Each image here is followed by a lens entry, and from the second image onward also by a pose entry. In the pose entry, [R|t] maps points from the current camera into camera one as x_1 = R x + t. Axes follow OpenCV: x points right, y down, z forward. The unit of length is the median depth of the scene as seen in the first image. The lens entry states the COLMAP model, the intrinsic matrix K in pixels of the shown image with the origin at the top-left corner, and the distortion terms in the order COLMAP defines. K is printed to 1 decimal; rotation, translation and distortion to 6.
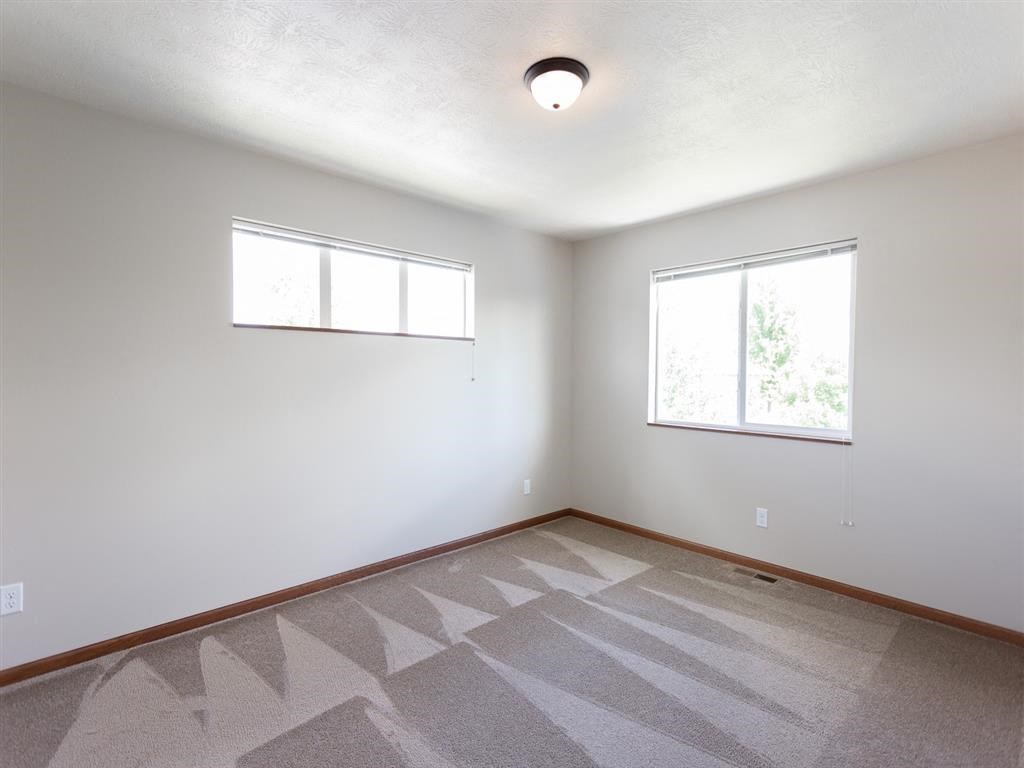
lens RADIAL K [[485.6, 0, 512.0], [0, 485.6, 384.0], [0, 0, 1]] dist [-0.000184, -0.000782]
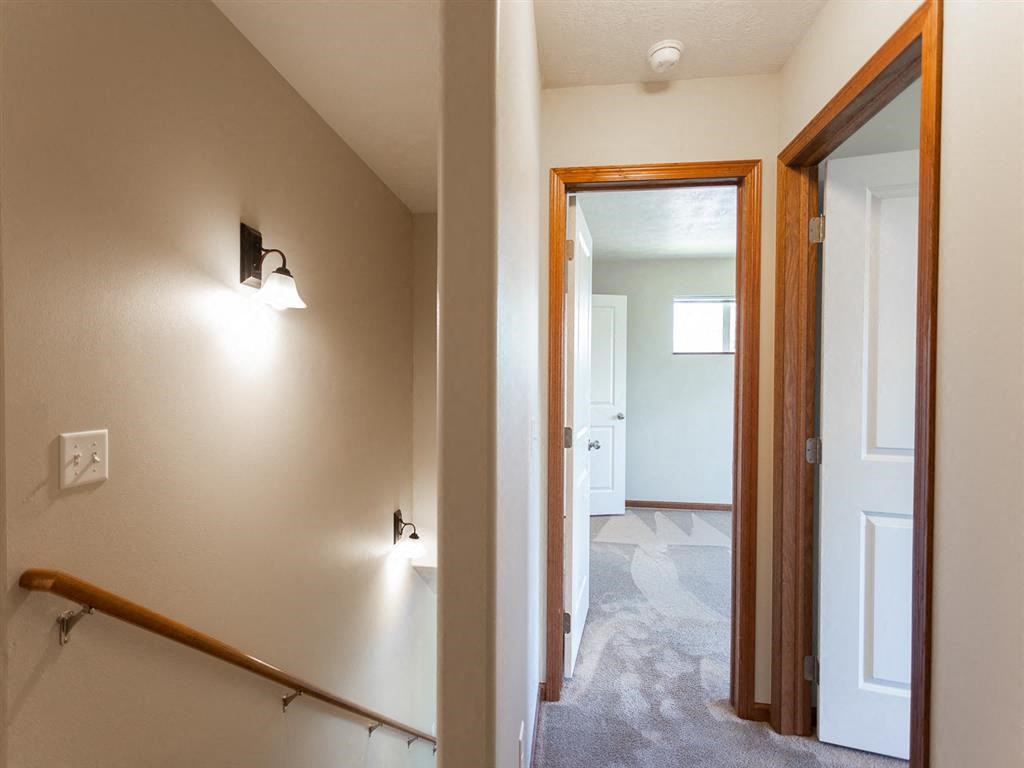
lens RADIAL K [[485.6, 0, 512.0], [0, 485.6, 384.0], [0, 0, 1]] dist [-0.000184, -0.000782]
pose [[0.652421, 0.009260, -0.757801, 0.493142], [-0.016485, 0.999862, -0.001975, 0.006960], [0.757678, 0.013781, 0.652483, -0.771221]]
